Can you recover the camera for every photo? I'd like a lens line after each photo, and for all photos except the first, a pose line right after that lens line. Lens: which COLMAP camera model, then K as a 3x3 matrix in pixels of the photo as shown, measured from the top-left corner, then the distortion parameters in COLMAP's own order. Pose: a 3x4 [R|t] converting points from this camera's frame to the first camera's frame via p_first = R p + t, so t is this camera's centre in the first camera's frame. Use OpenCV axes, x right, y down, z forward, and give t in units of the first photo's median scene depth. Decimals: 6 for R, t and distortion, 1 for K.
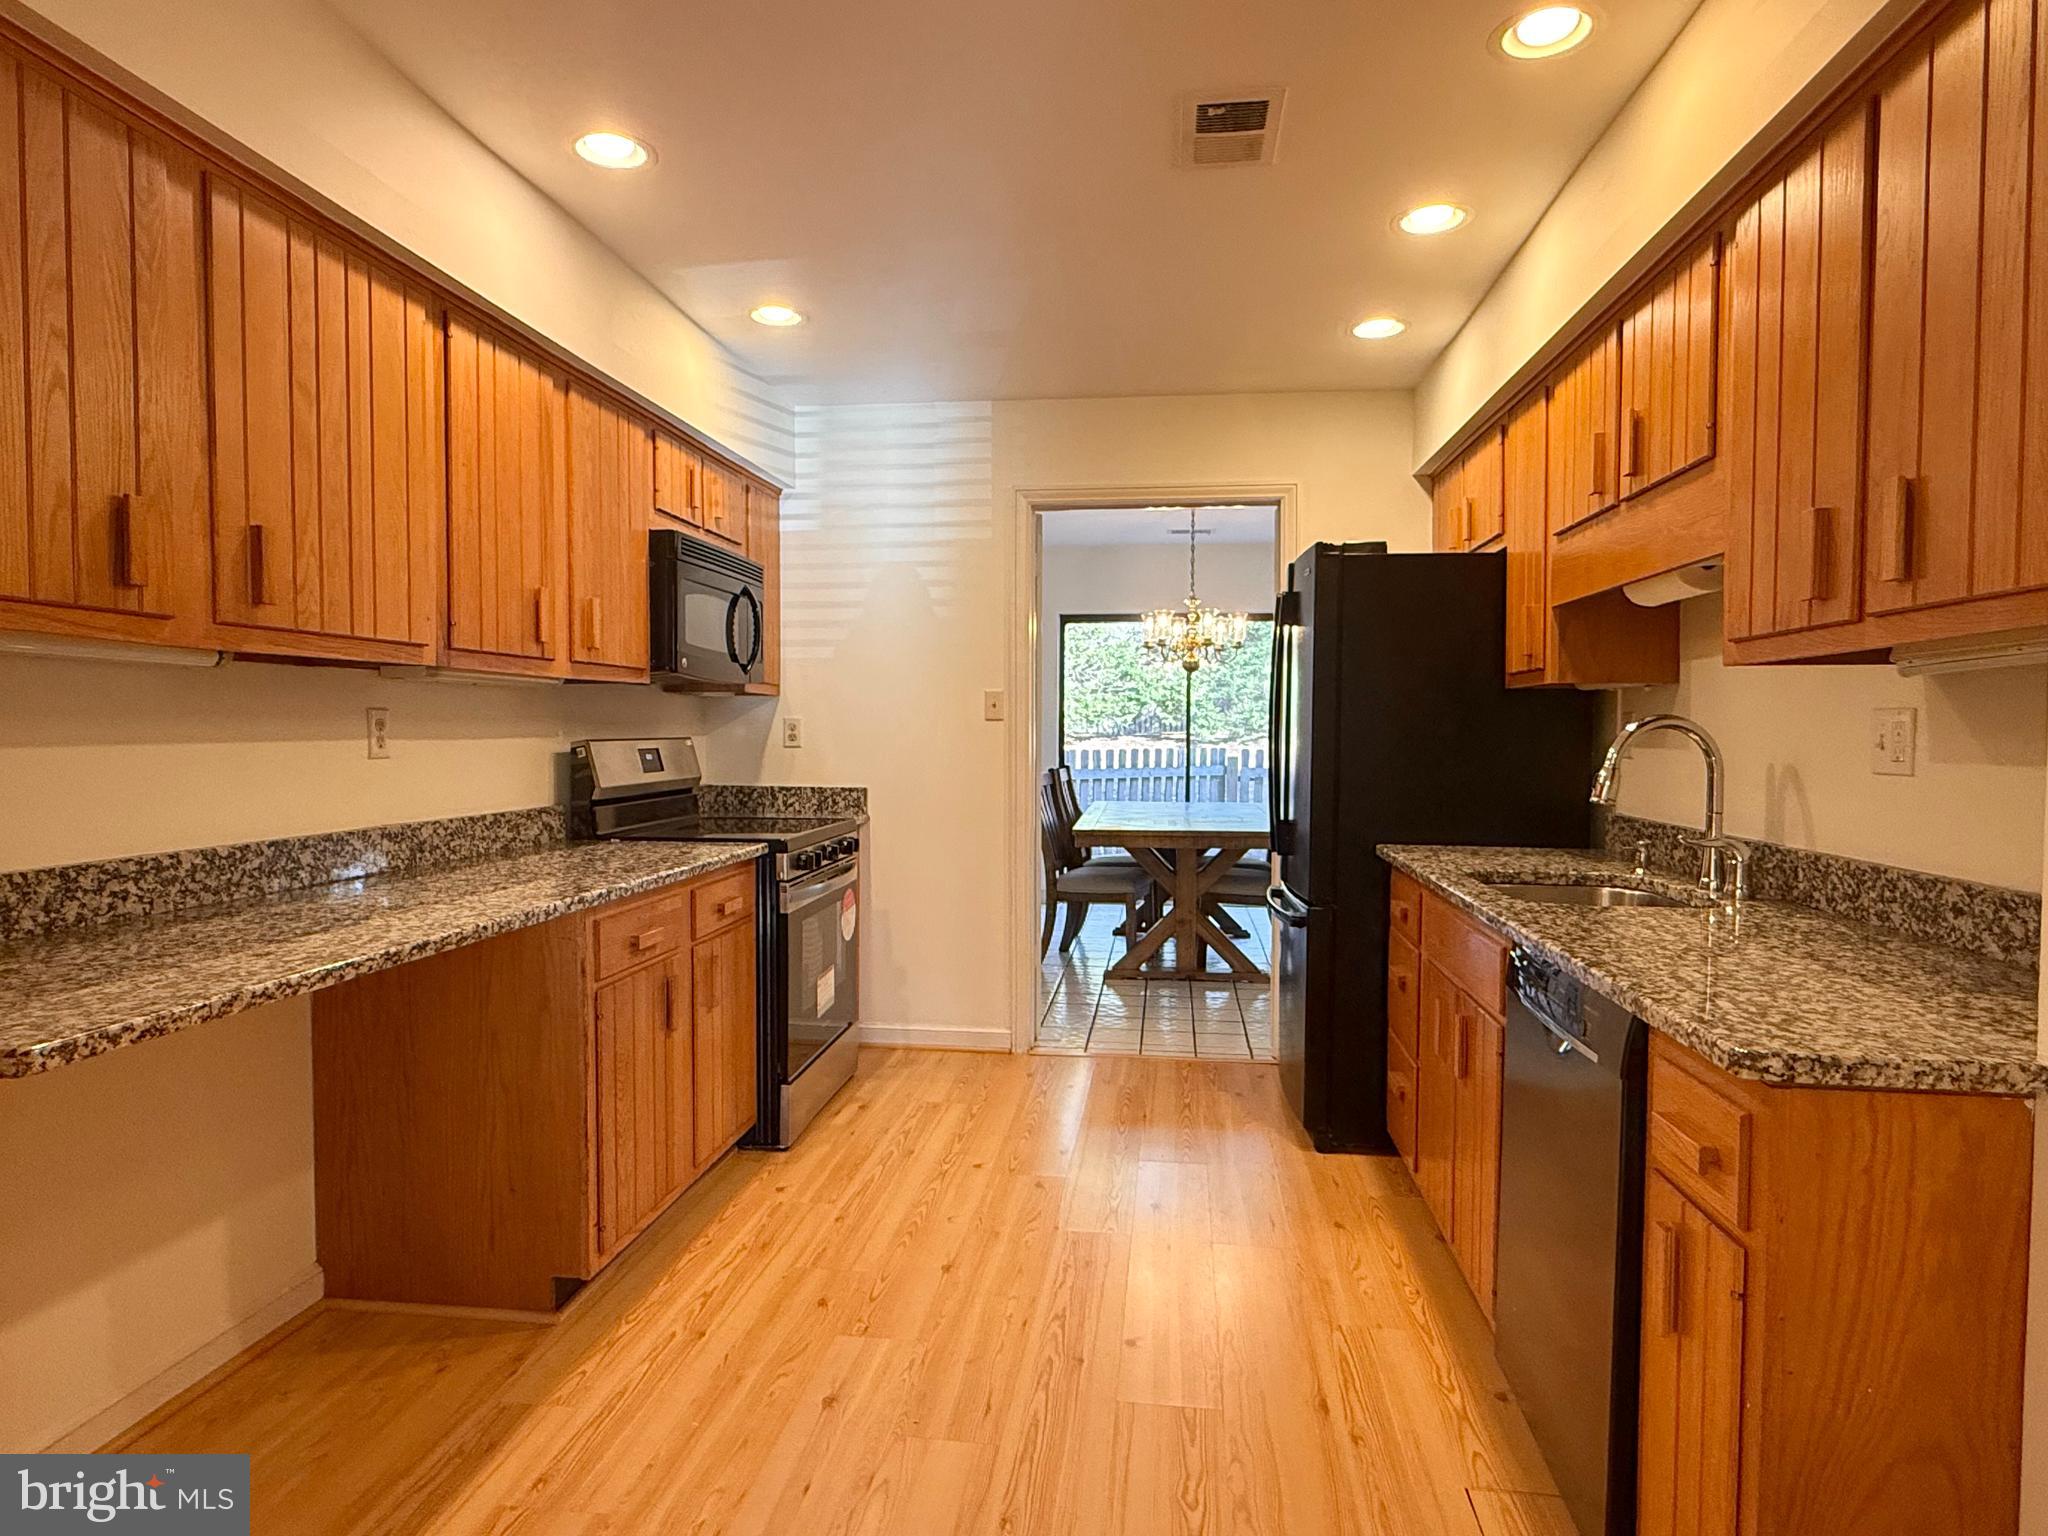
lens RADIAL K [[1188.0, 0, 1019.7], [0, 1188.0, 769.5], [0, 0, 1]] dist [-0.002045, 0.002167]
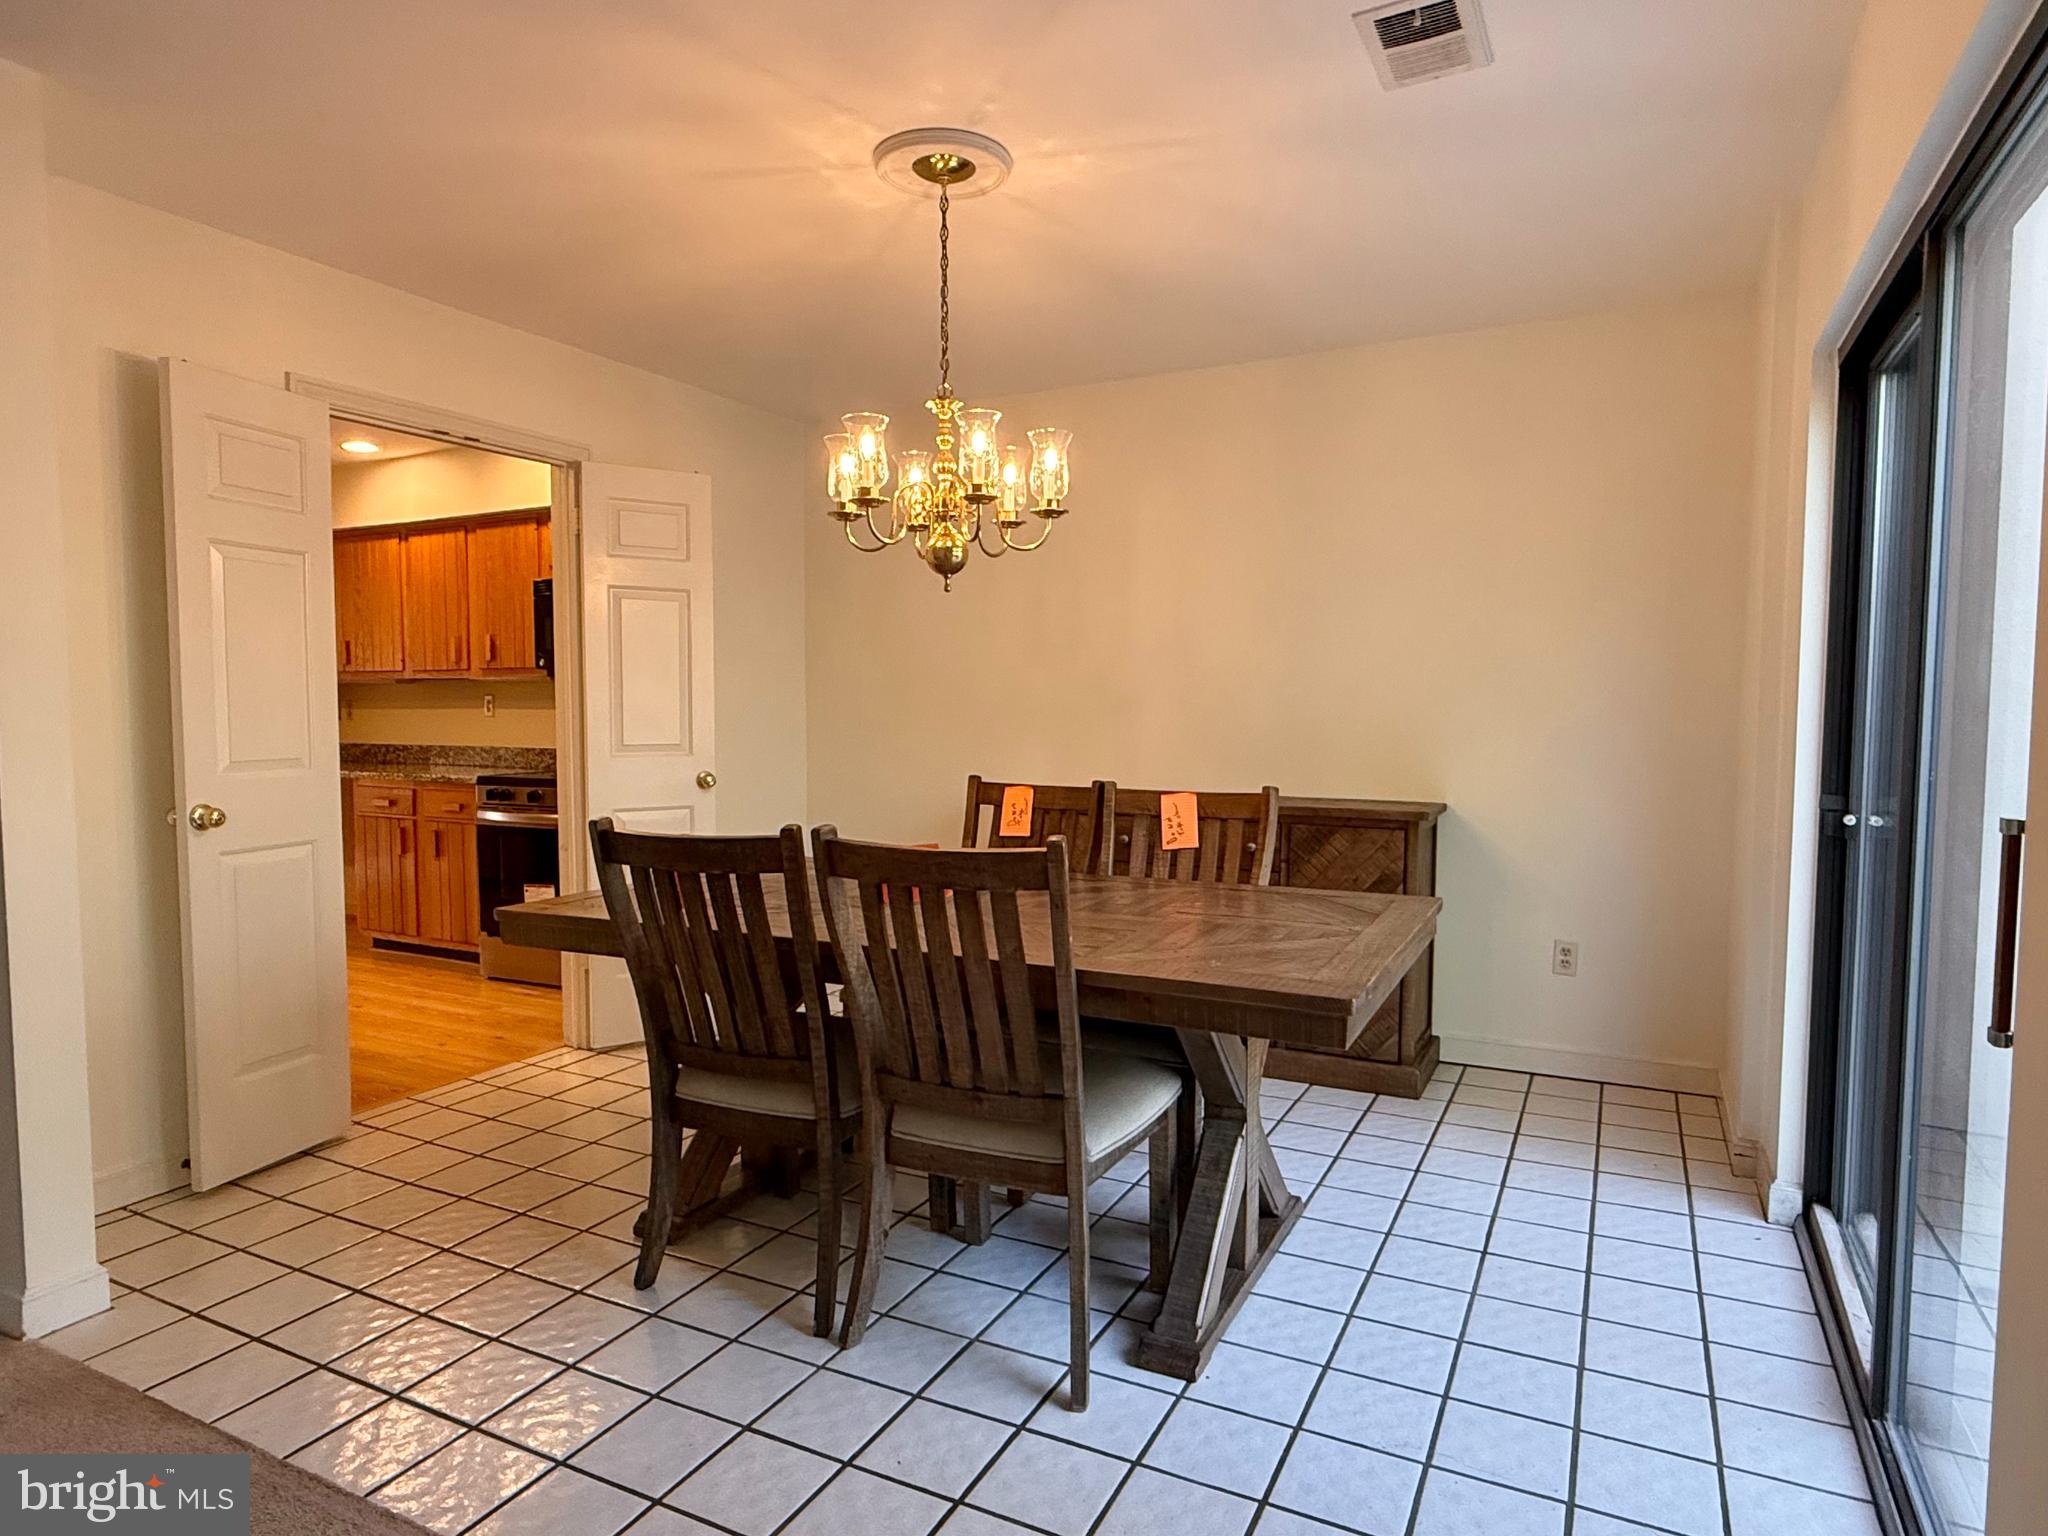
lens RADIAL K [[1188.0, 0, 1024.2], [0, 1188.0, 775.3], [0, 0, 1]] dist [-0.002045, 0.002167]
pose [[-0.342477, 0.055037, -0.937913, 1.282152], [-0.034209, 0.996890, 0.070989, -0.096197], [0.938903, 0.056397, -0.339529, 2.790254]]
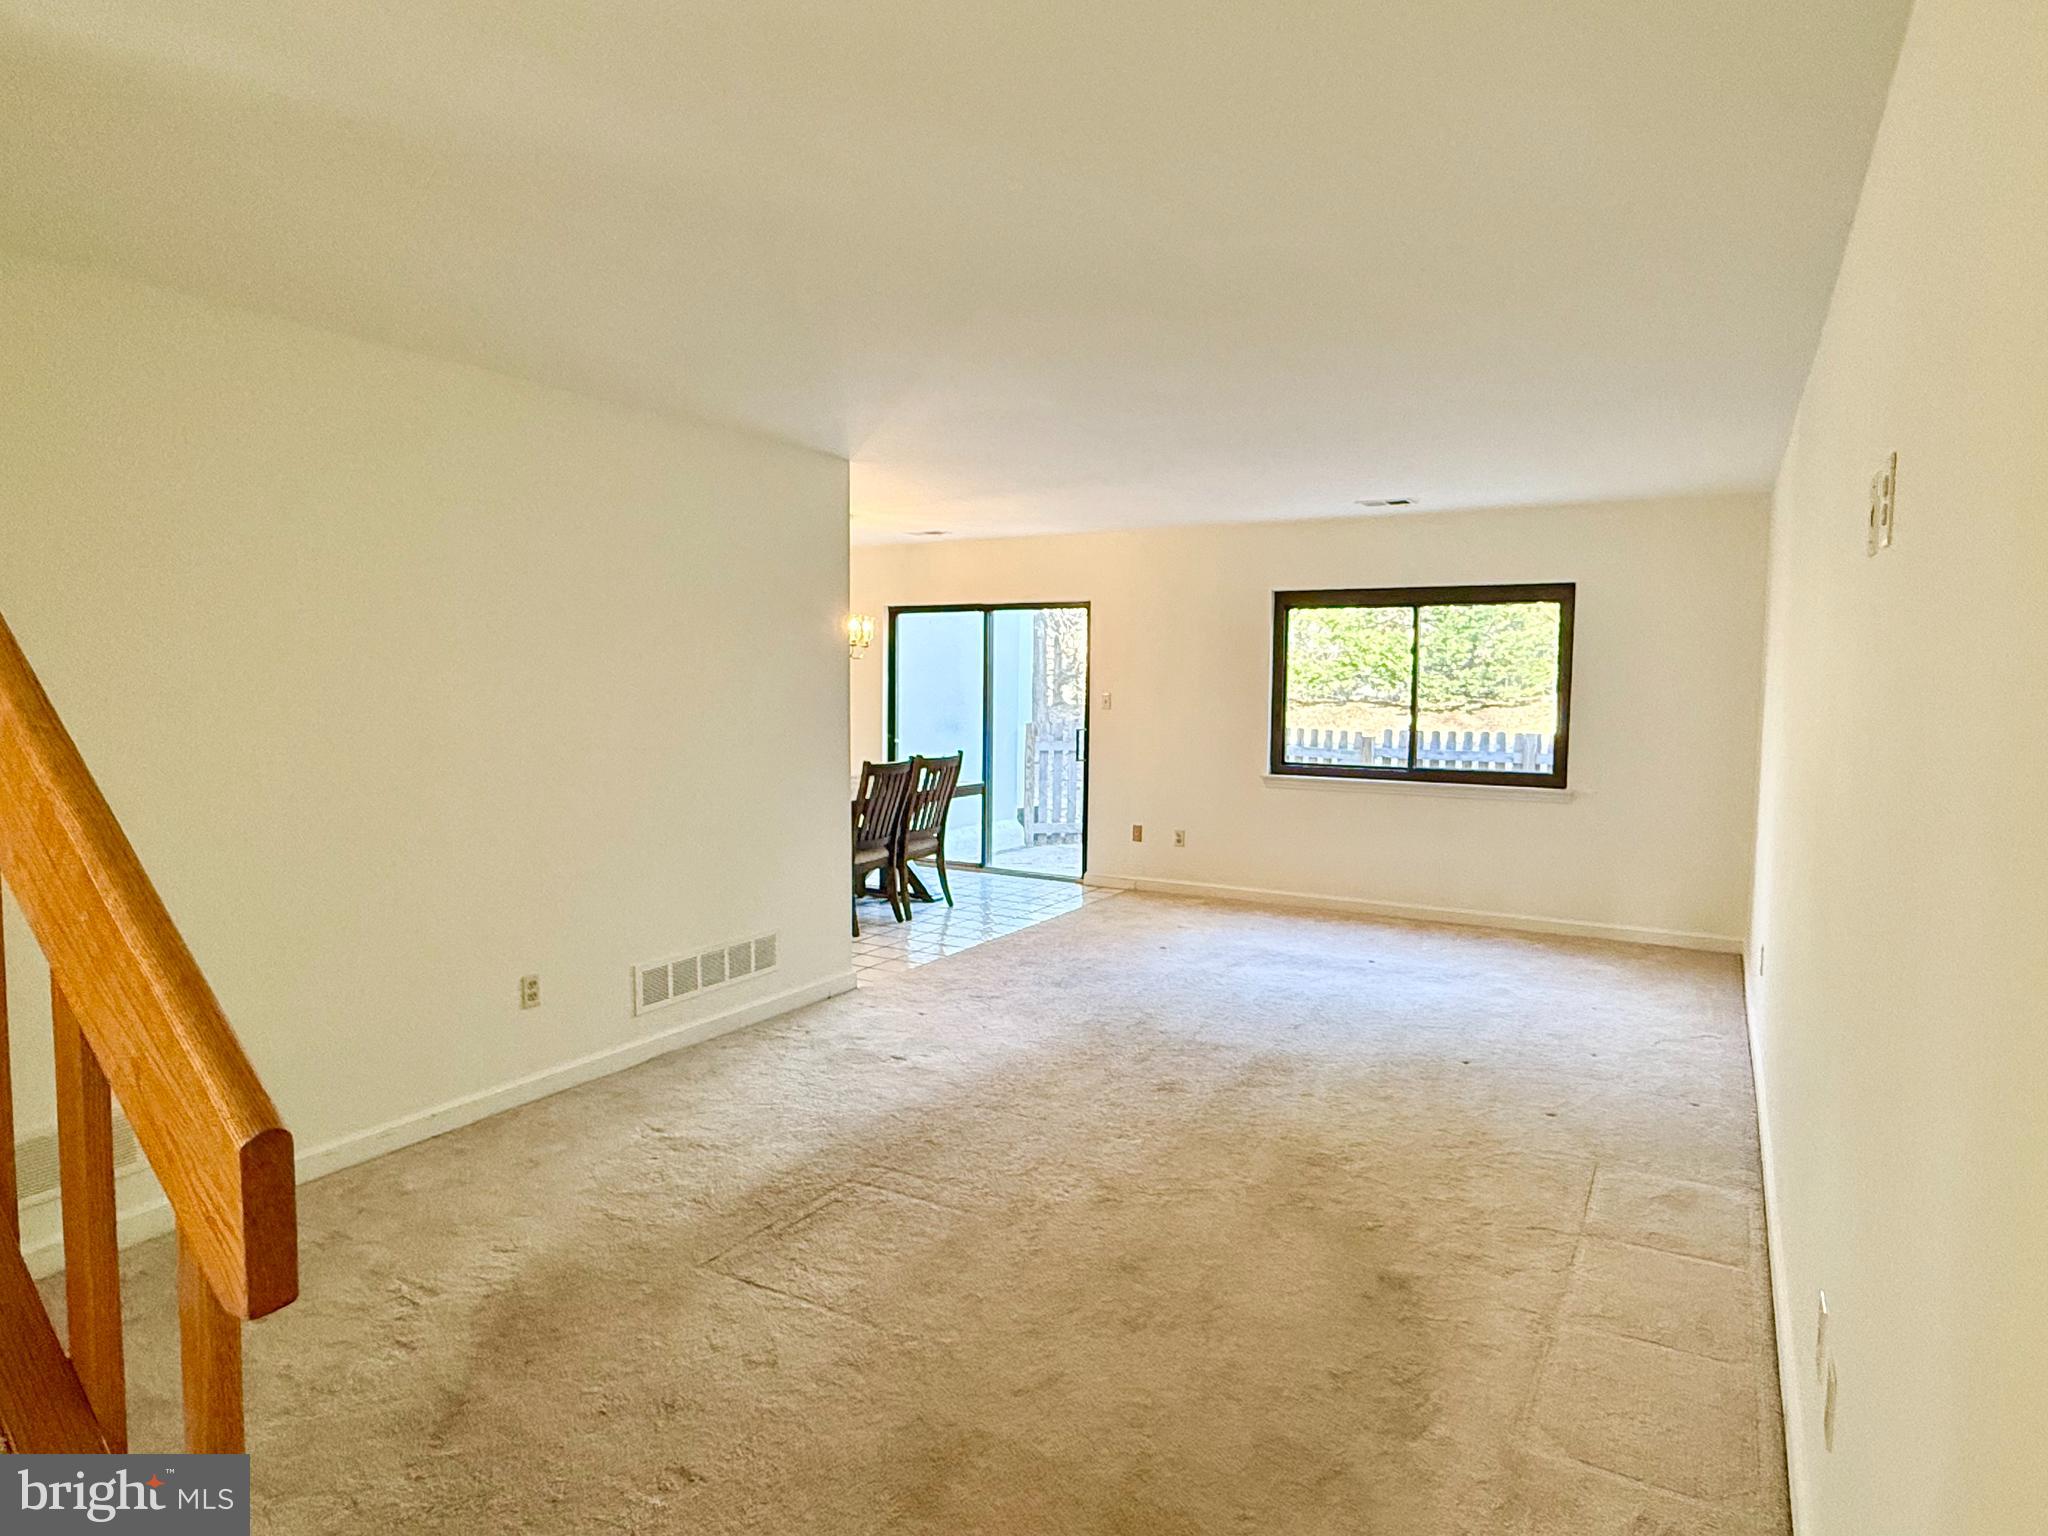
lens RADIAL K [[1188.0, 0, 1023.4], [0, 1188.0, 764.4], [0, 0, 1]] dist [-0.002045, 0.002167]
pose [[0.919646, 0.038898, -0.390816, 1.828813], [-0.024191, 0.998804, 0.042485, -0.096111], [0.392002, -0.029617, 0.919488, 0.028306]]
